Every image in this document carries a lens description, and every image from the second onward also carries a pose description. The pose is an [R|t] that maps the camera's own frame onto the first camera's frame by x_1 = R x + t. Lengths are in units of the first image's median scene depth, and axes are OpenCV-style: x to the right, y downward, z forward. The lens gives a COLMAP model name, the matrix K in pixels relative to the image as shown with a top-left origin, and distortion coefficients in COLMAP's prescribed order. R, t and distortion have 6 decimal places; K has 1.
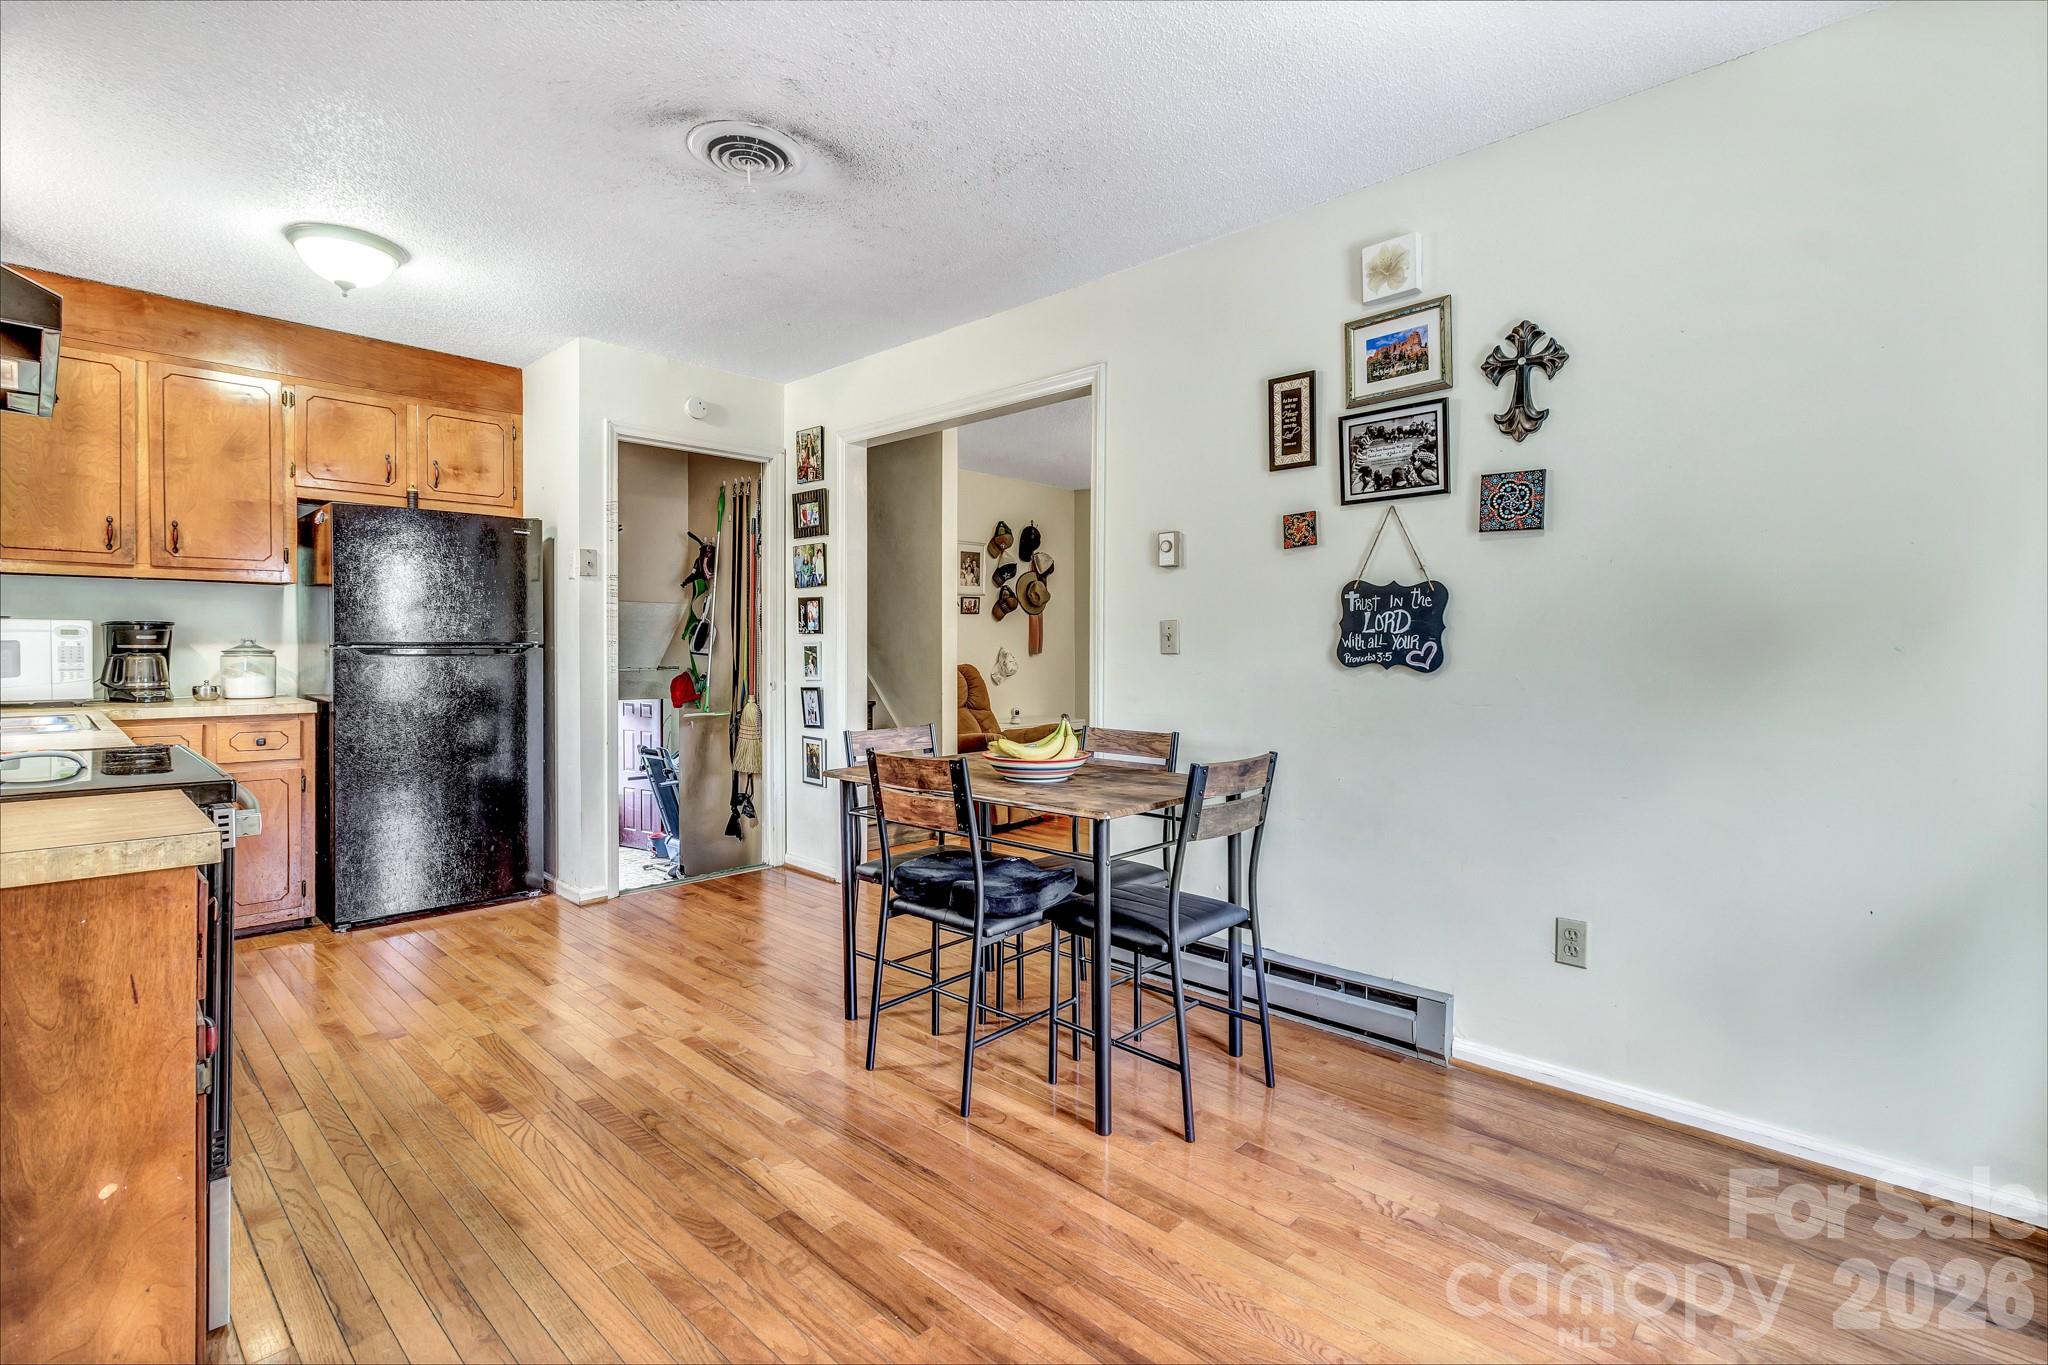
lens RADIAL K [[942.5, 0, 1029.8], [0, 942.5, 657.9], [0, 0, 1]] dist [0.001615, 0.000425]
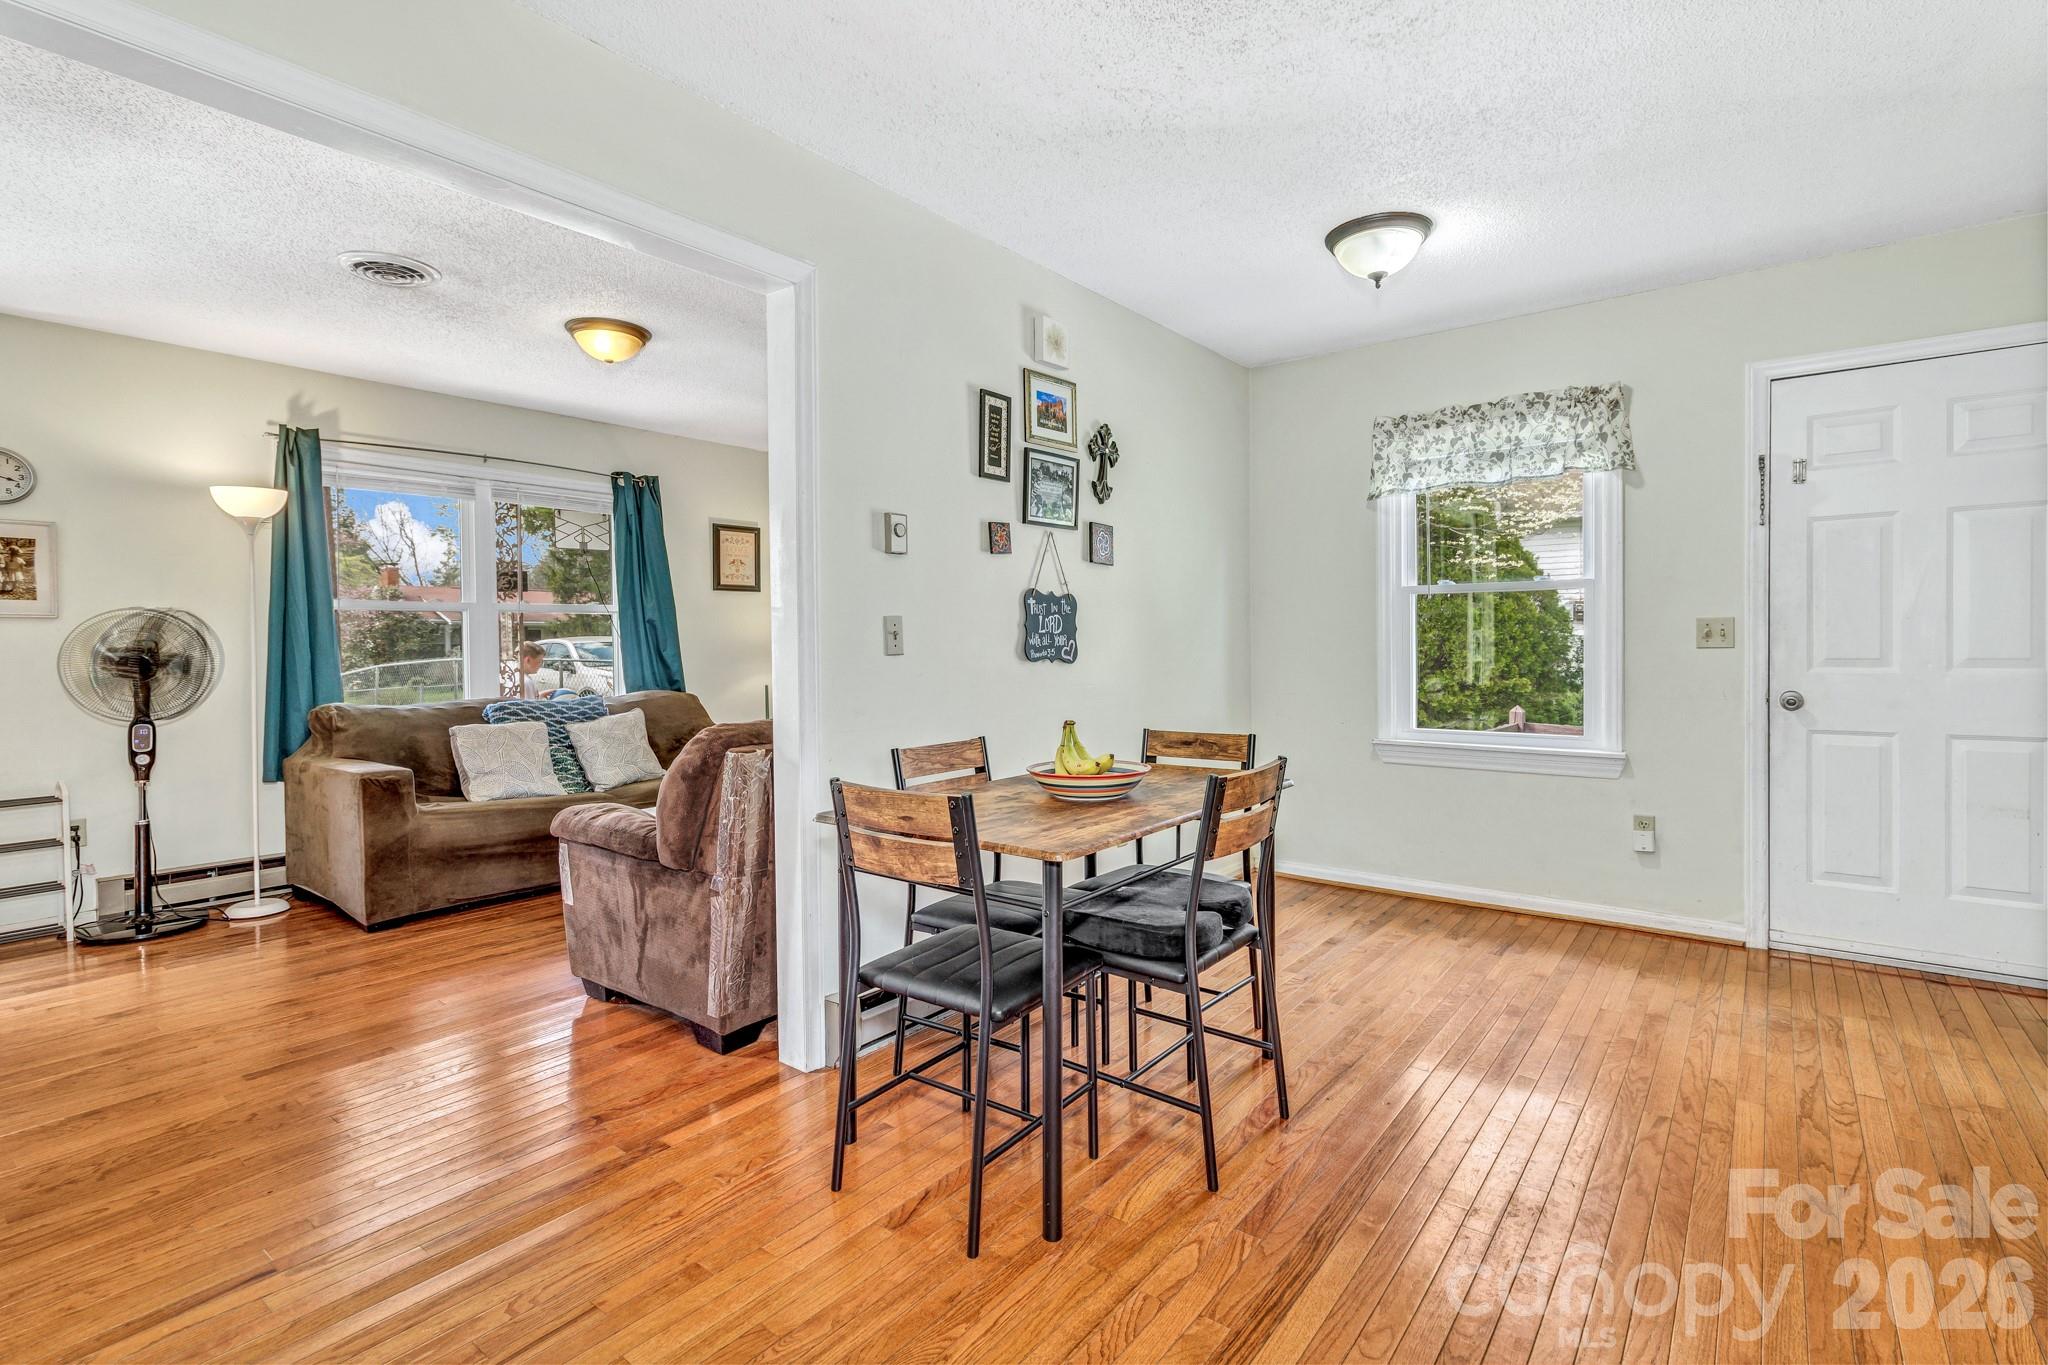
lens RADIAL K [[960.0, 0, 1028.8], [0, 960.0, 656.4], [0, 0, 1]] dist [0.002825, 0.000484]
pose [[-0.093843, -0.014711, 0.995478, -0.831091], [0.021210, 0.999634, 0.016772, -0.016562], [-0.995361, 0.022688, -0.093496, 1.081781]]
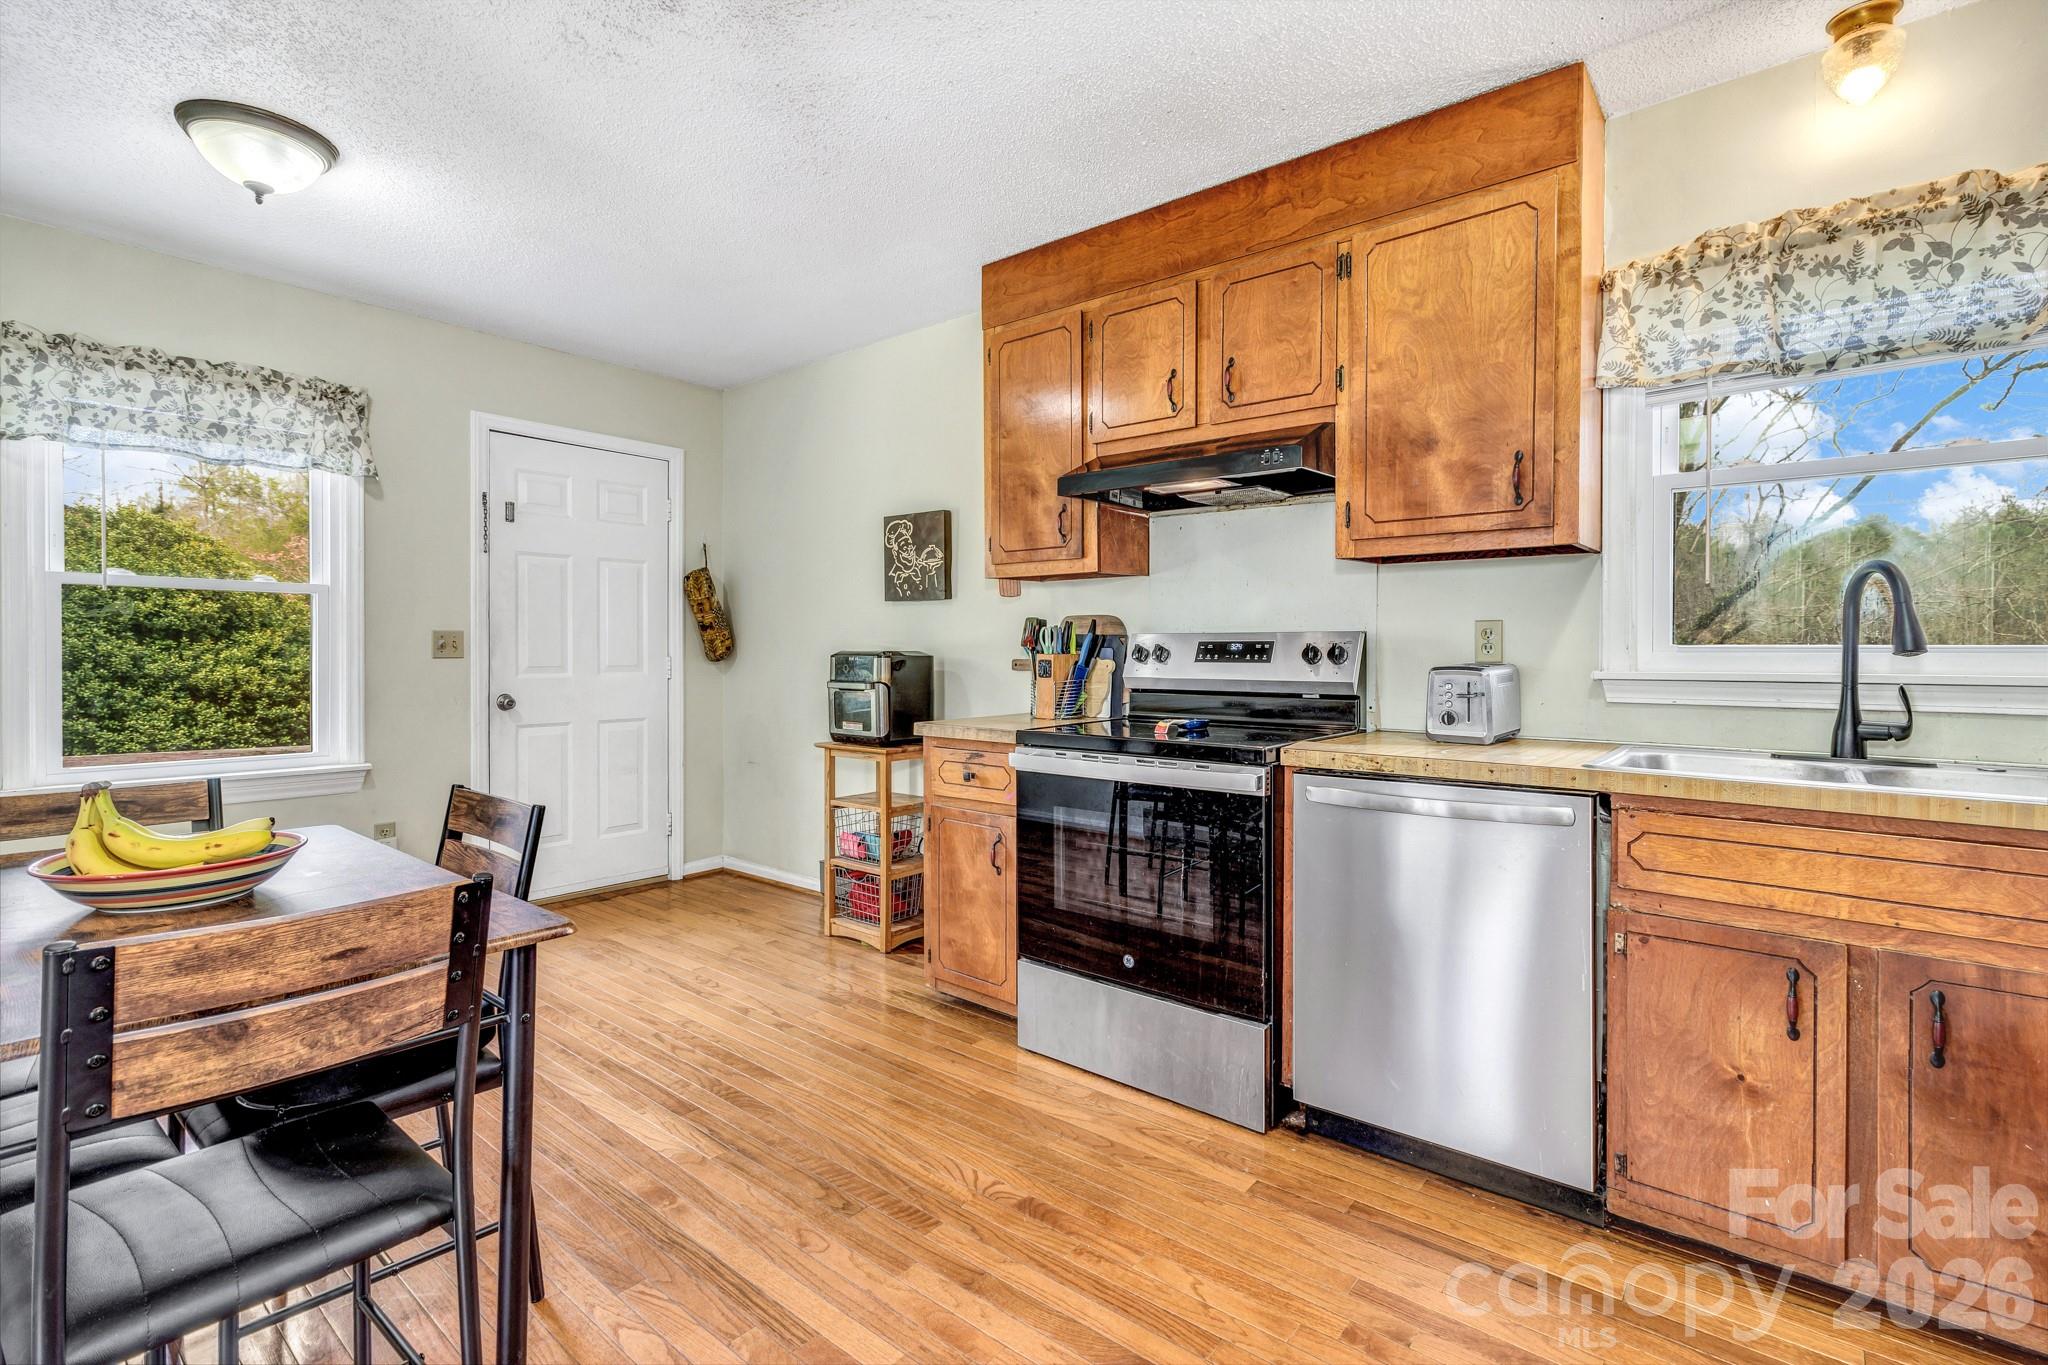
lens RADIAL K [[942.5, 0, 1029.8], [0, 942.5, 657.9], [0, 0, 1]] dist [0.001615, 0.000425]
pose [[-0.997941, -0.006506, -0.063803, -0.414231], [-0.007747, 0.999785, 0.019218, -0.020108], [0.063664, 0.019672, -0.997777, 1.482106]]
